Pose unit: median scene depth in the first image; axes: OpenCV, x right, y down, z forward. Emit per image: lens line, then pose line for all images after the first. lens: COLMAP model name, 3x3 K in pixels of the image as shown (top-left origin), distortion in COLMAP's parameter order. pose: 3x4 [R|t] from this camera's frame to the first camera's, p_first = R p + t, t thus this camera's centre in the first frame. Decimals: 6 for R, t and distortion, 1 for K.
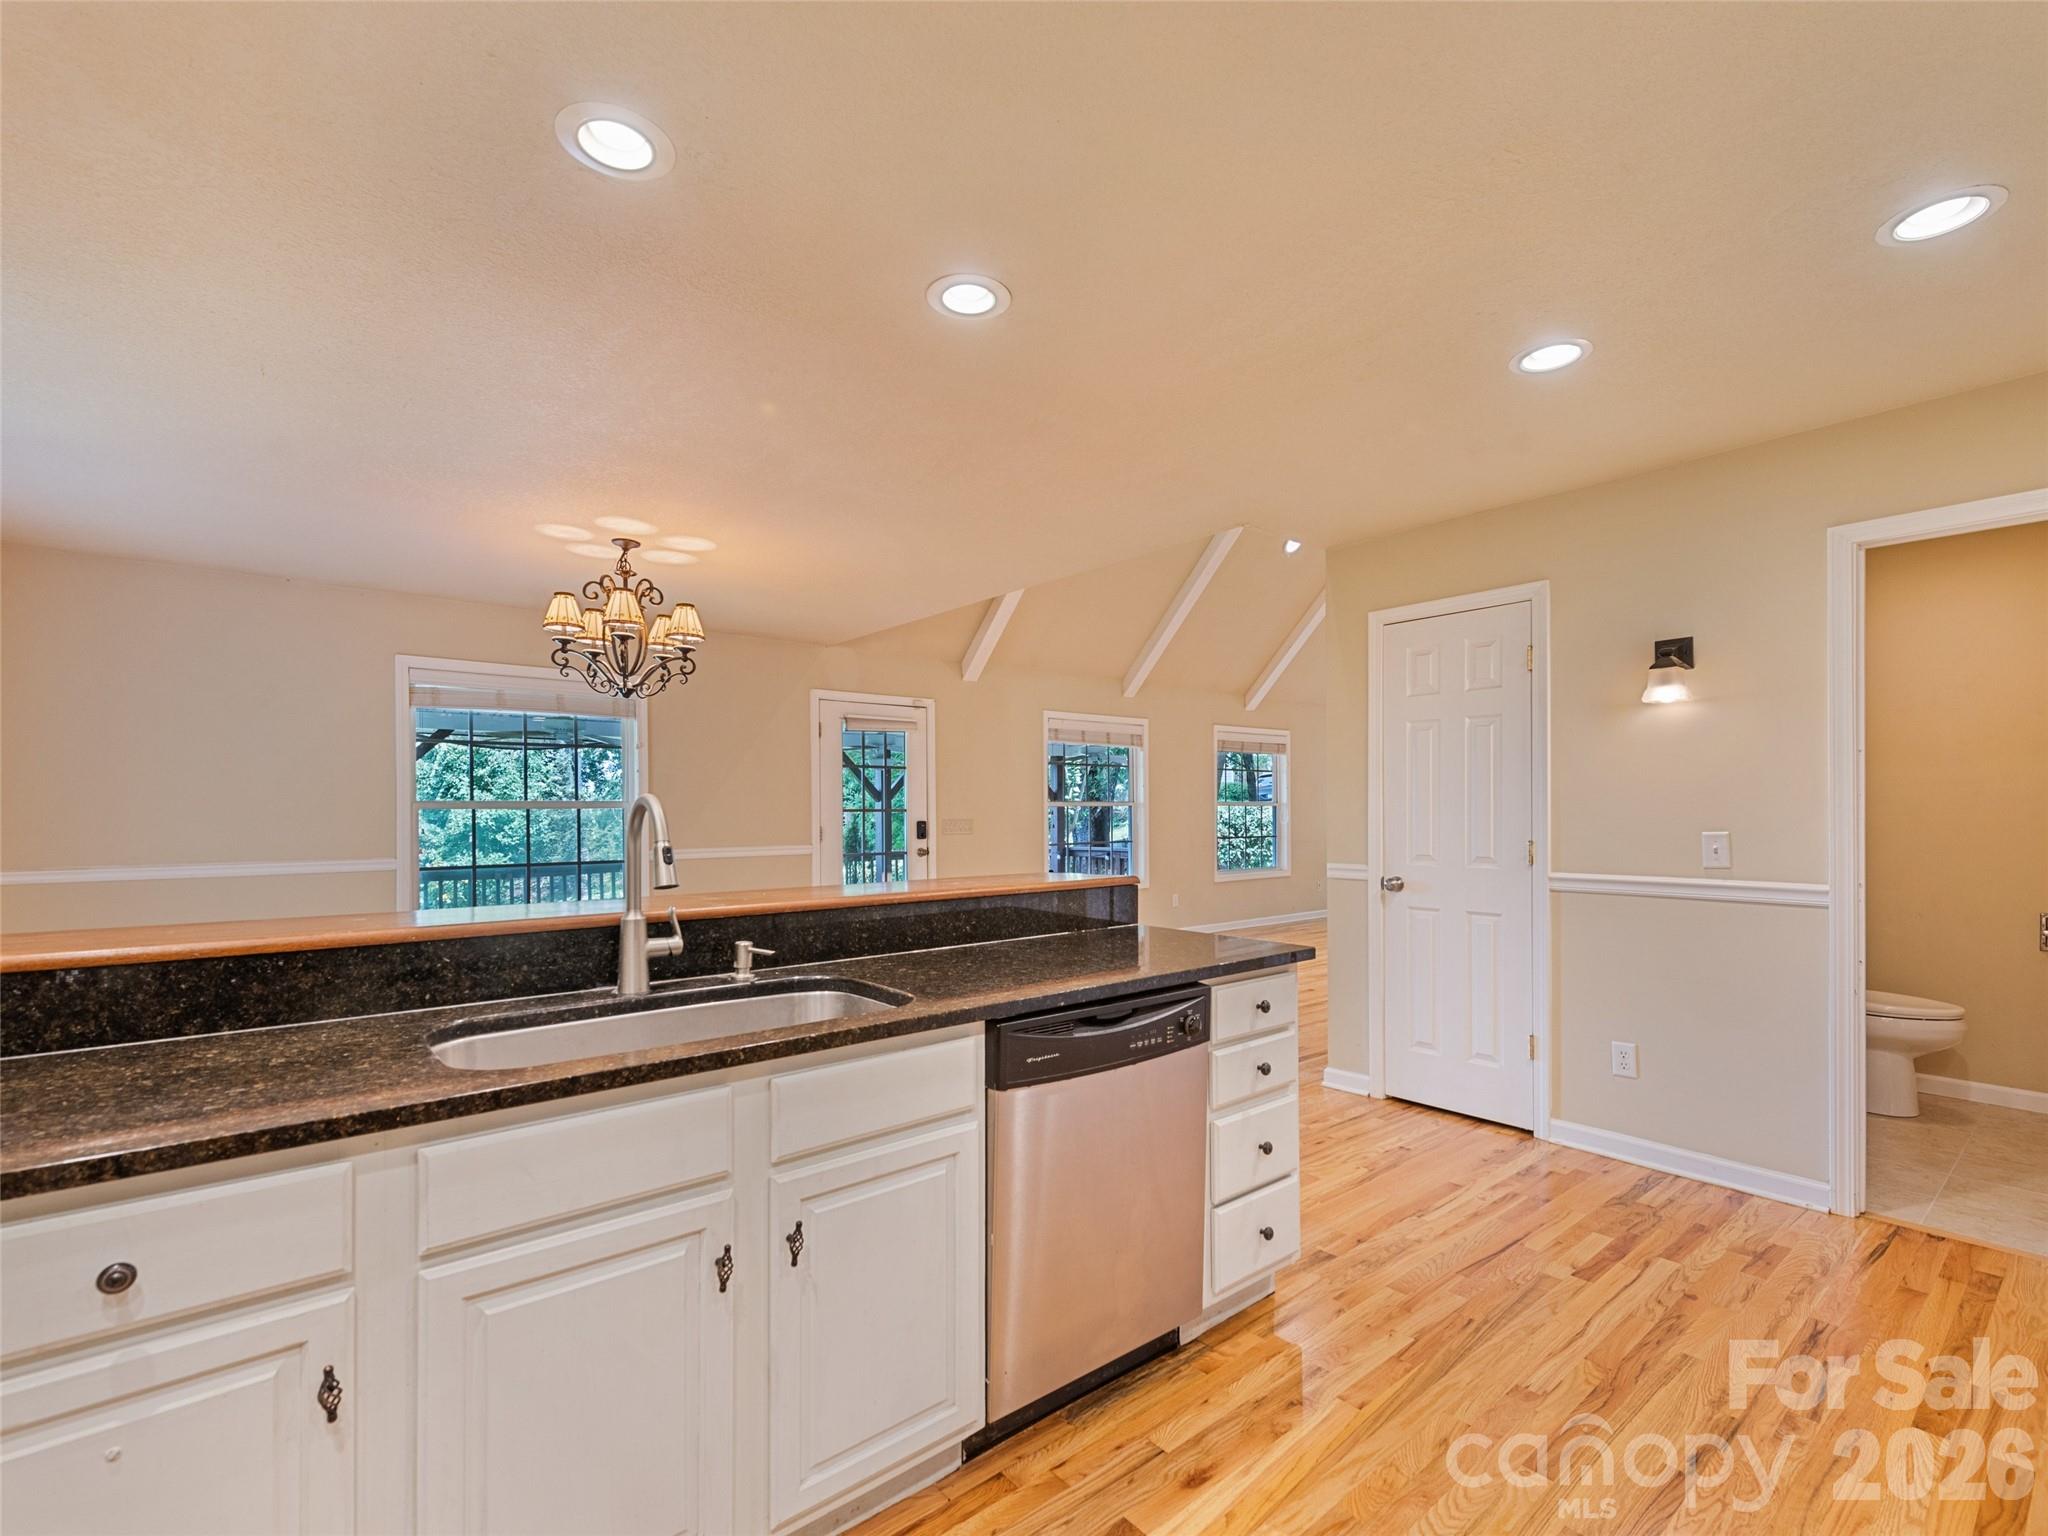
lens RADIAL K [[930.1, 0, 1030.6], [0, 930.1, 814.3], [0, 0, 1]] dist [0.008787, -0.000476]
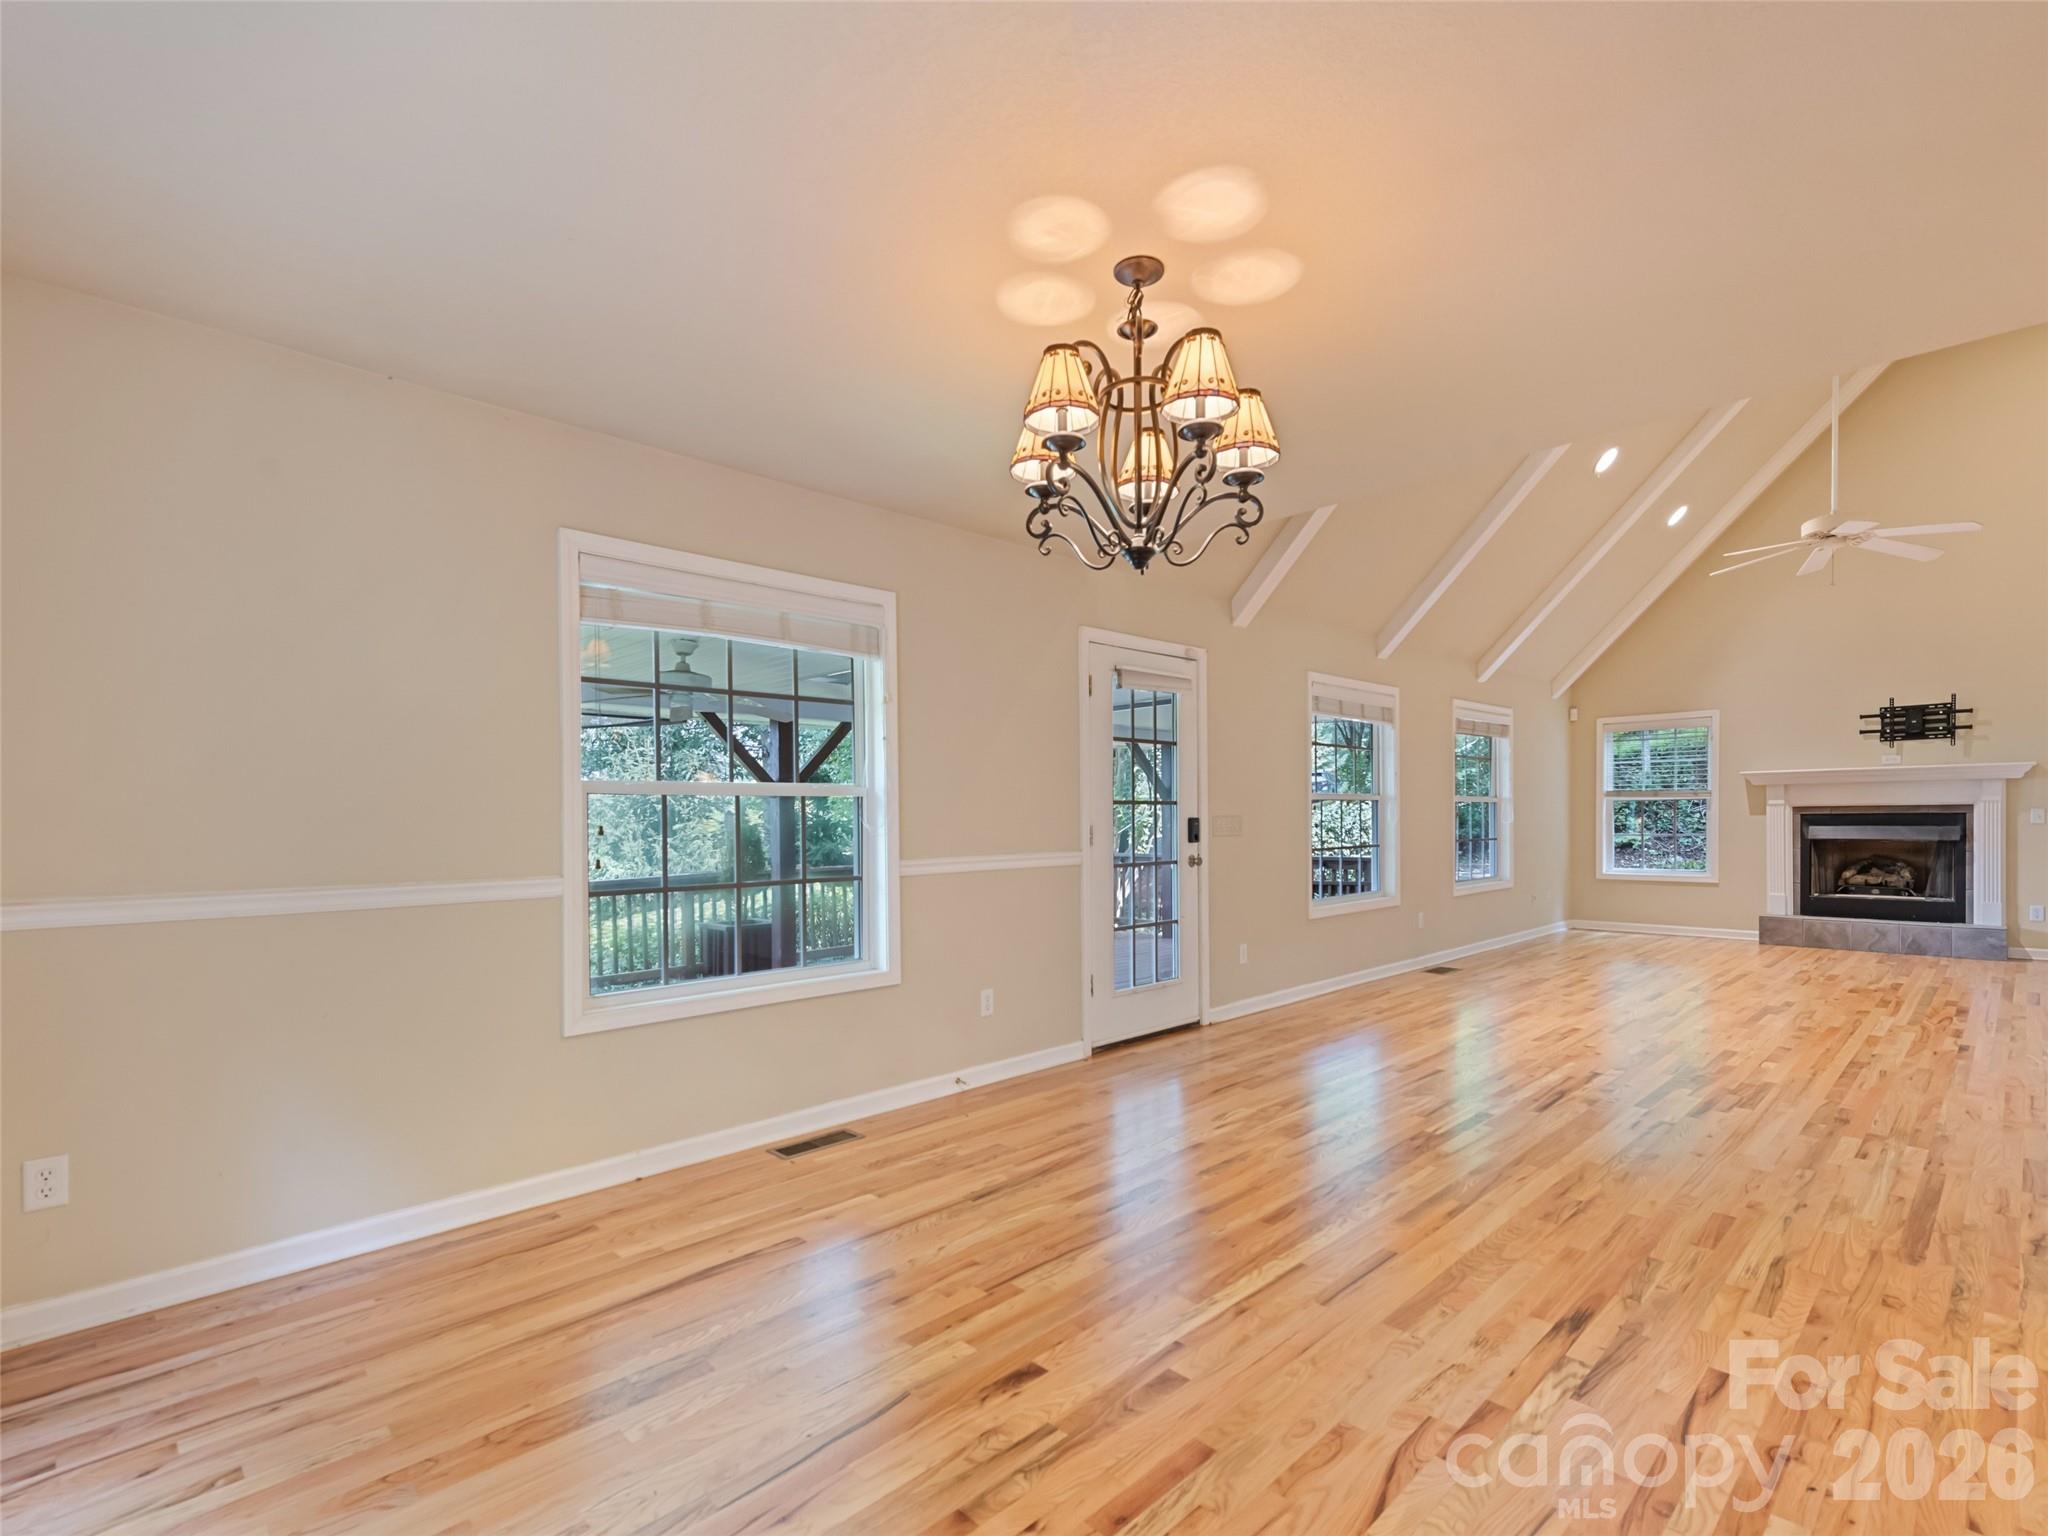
lens RADIAL K [[969.0, 0, 1011.1], [0, 969.0, 831.3], [0, 0, 1]] dist [0.003568, -0.000322]
pose [[0.997721, -0.004366, 0.067333, -0.425034], [0.003677, 0.999940, 0.010344, 0.012876], [-0.067375, -0.010073, 0.997677, 0.361216]]
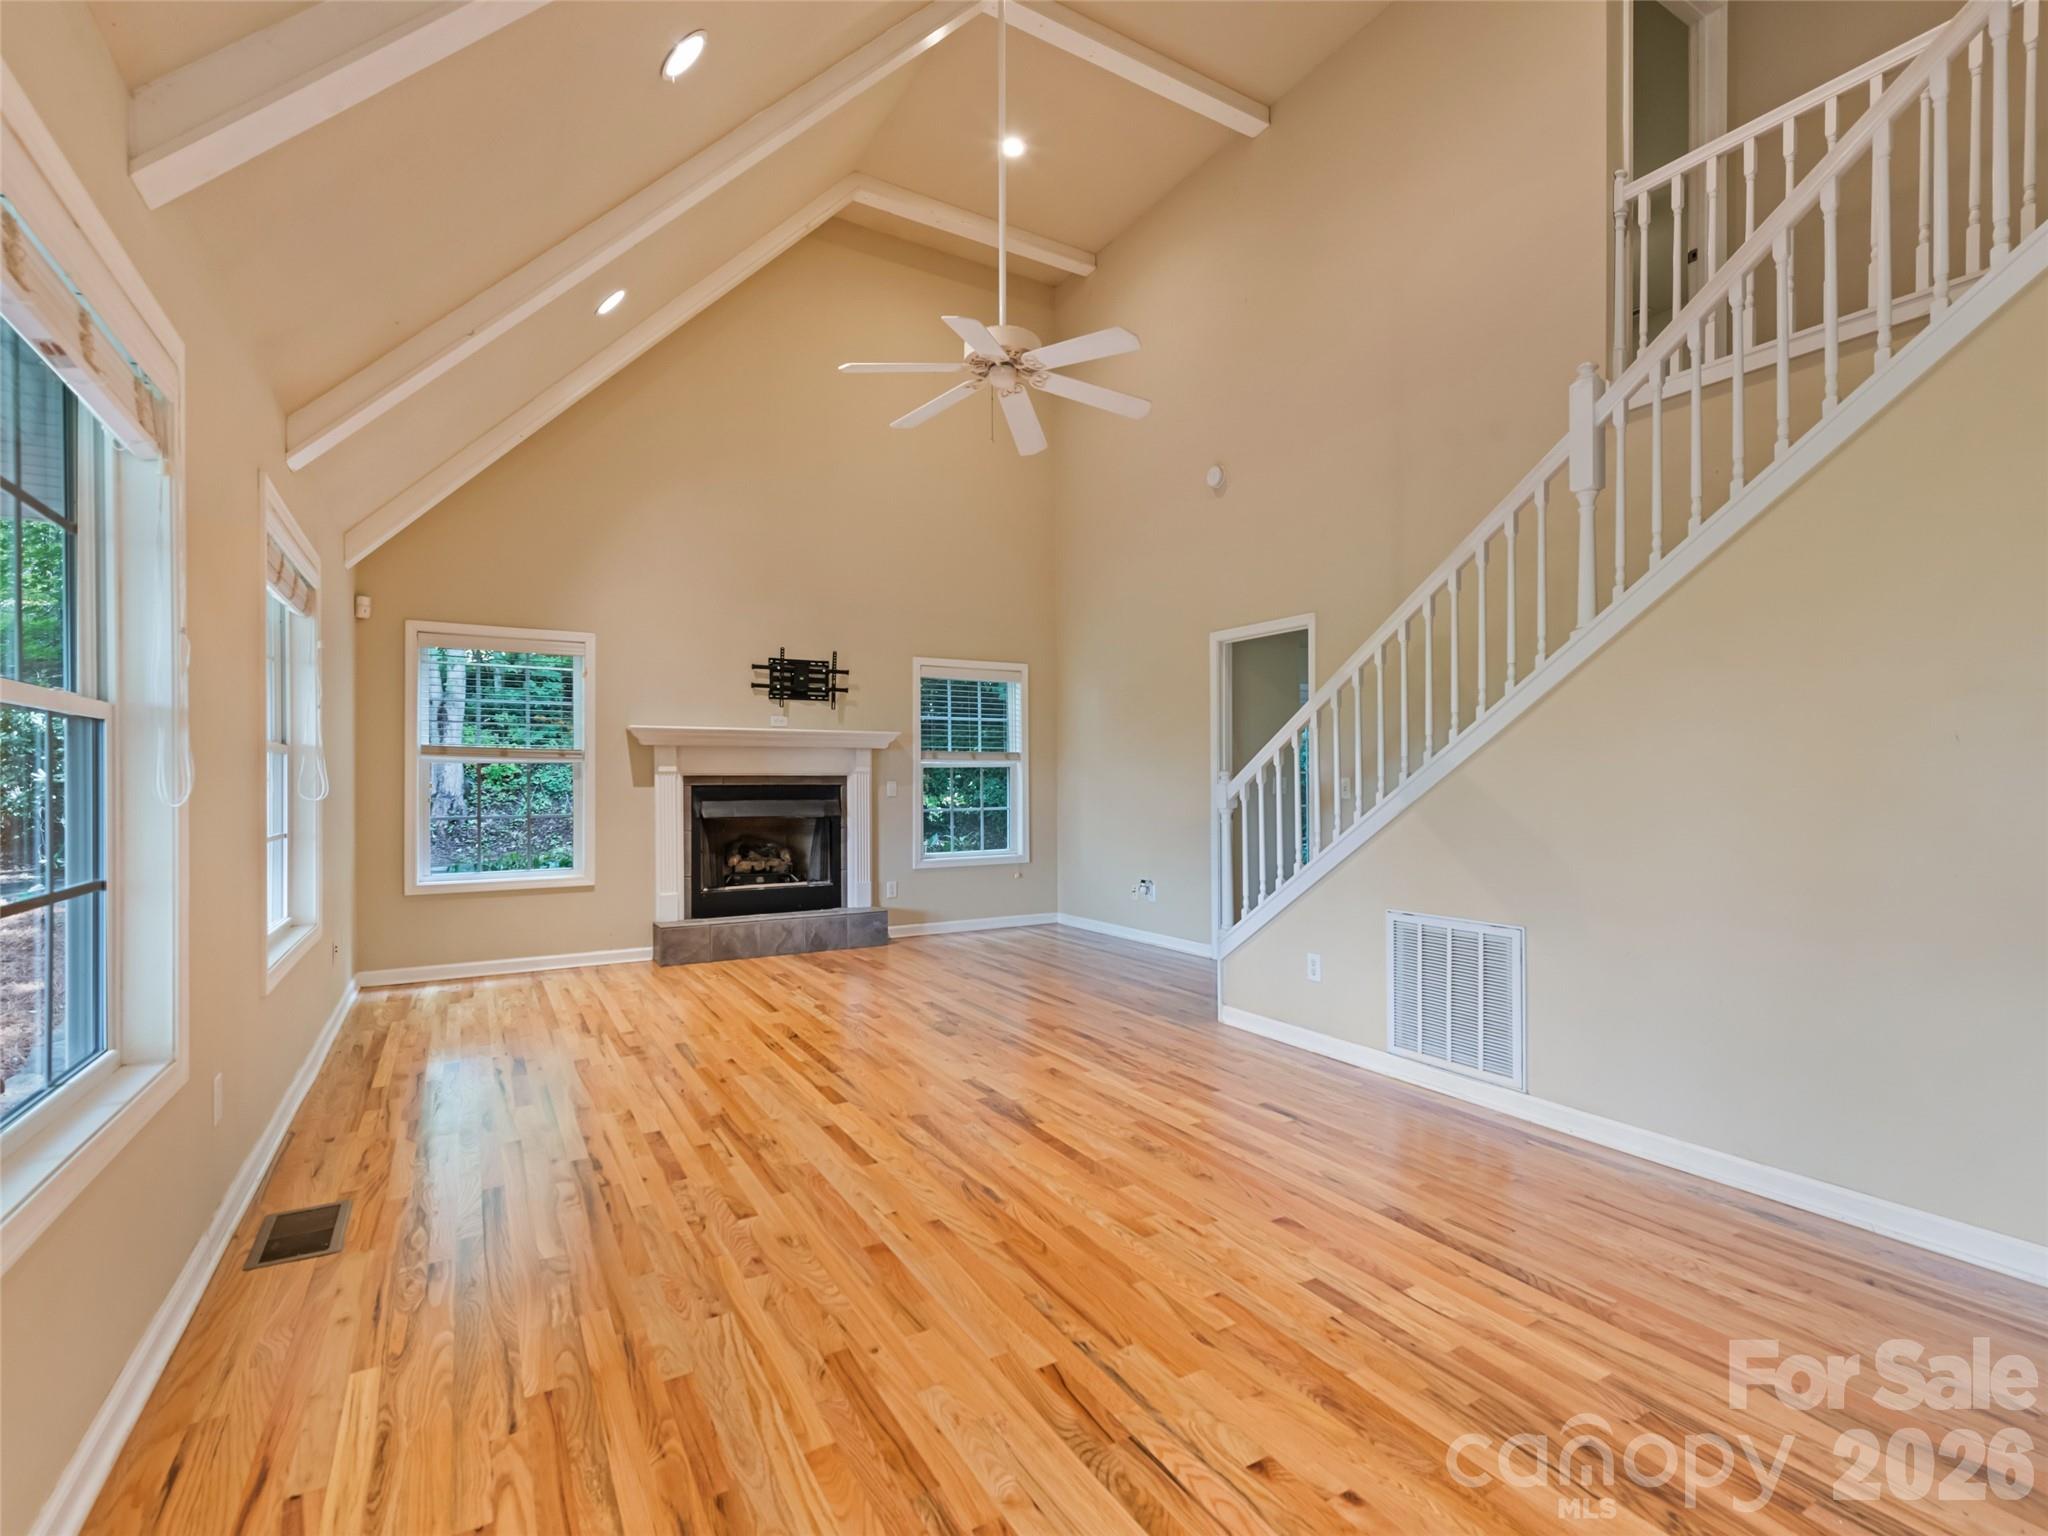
lens RADIAL K [[951.7, 0, 1024.0], [0, 951.7, 768.0], [0, 0, 1]] dist [0.017473, 0.000159]
pose [[0.163978, 0.023220, 0.986191, -0.125965], [0.006278, 0.999678, -0.024582, 0.016009], [-0.986444, 0.010222, 0.163780, 1.281230]]
